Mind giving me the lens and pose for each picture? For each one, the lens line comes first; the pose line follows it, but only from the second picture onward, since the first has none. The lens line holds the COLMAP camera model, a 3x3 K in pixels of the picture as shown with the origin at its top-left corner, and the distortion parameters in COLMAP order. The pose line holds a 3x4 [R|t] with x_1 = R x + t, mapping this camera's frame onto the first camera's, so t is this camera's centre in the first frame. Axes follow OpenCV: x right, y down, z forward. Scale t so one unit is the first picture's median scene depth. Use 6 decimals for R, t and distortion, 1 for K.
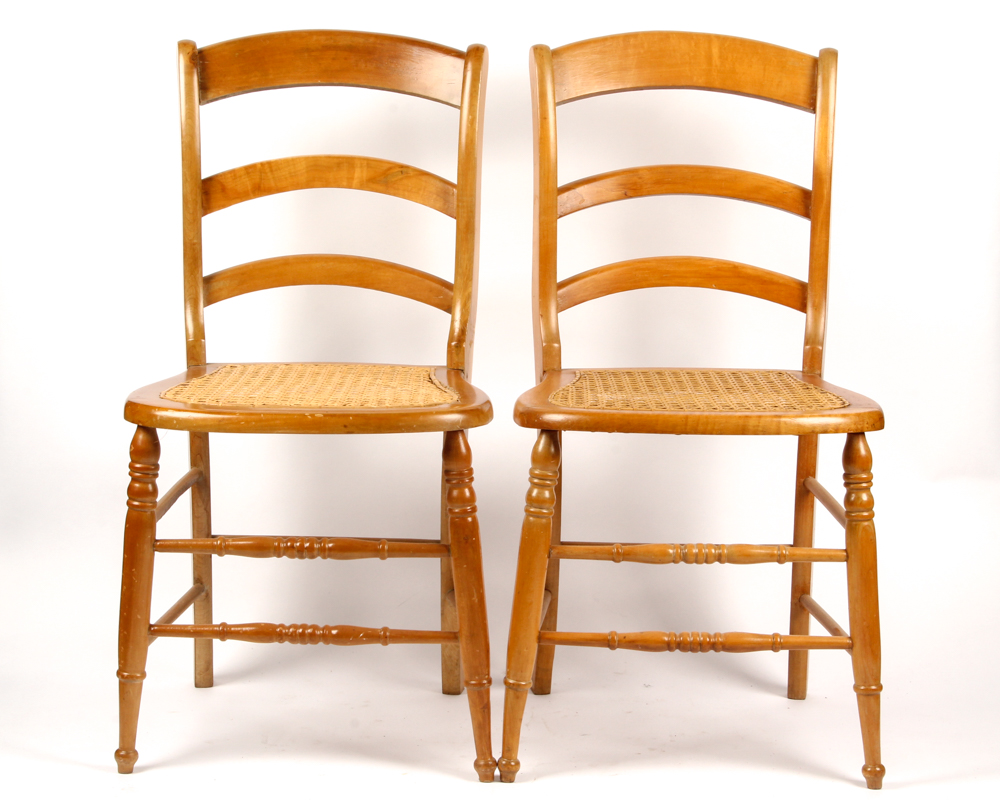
lens RADIAL K [[2736.1, 0, 449.6], [0, 2736.1, 393.1], [0, 0, 1]] dist [-0.089601, 0.000000]
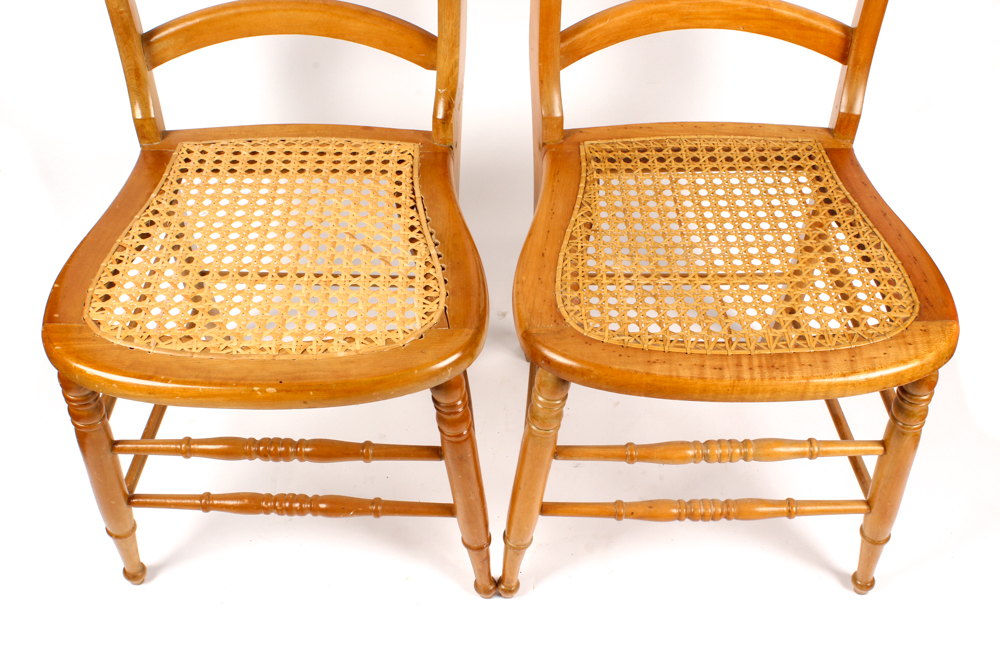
lens RADIAL K [[1206.0, 0, 487.3], [0, 1206.0, 340.0], [0, 0, 1]] dist [-0.073638, 0.000000]
pose [[0.999617, -0.026079, 0.009247, 0.011200], [0.015018, 0.792046, 0.610276, -0.194821], [-0.023239, -0.609904, 0.792135, 0.656237]]
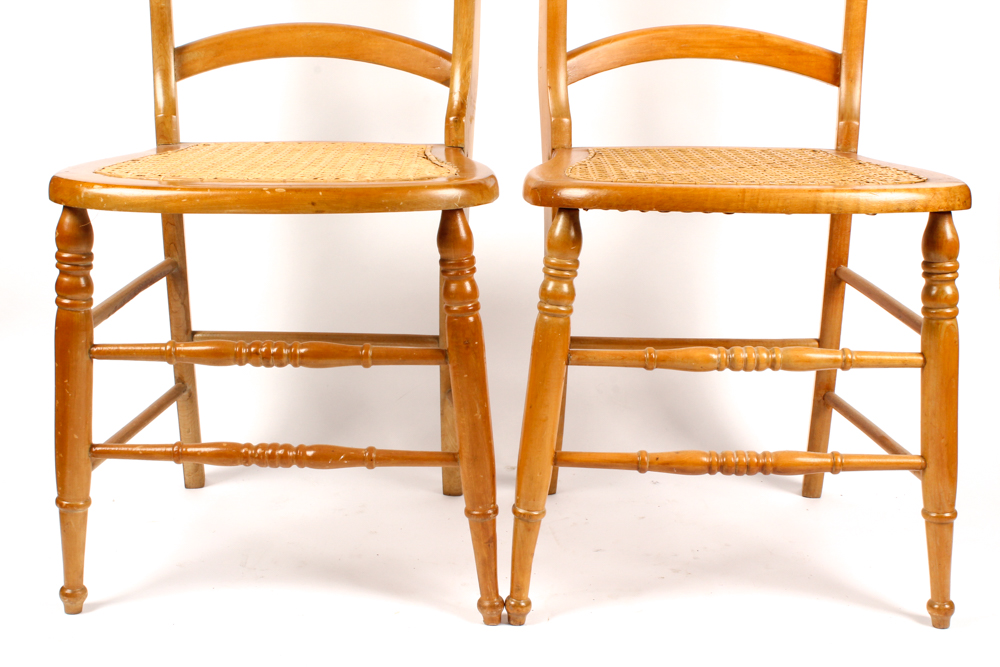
lens RADIAL K [[1464.4, 0, 494.0], [0, 1464.4, 343.7], [0, 0, 1]] dist [-0.061684, 0.000000]
pose [[0.999708, -0.005155, 0.023590, 0.003529], [0.003154, 0.996454, 0.084085, 0.015300], [-0.023940, -0.083986, 0.996179, 0.516413]]
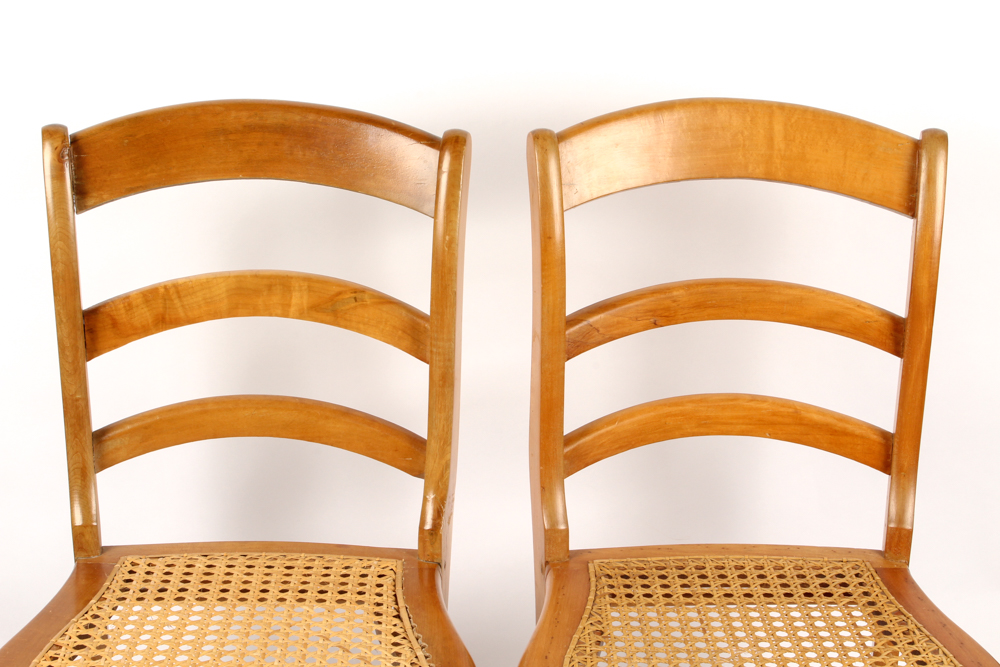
lens RADIAL K [[2018.7, 0, 483.3], [0, 2018.7, 315.3], [0, 0, 1]] dist [0.057822, 0.000000]
pose [[0.999512, -0.009528, 0.029732, 0.000957], [0.003773, 0.982178, 0.187913, -0.181083], [-0.030993, -0.187709, 0.981736, 0.463083]]
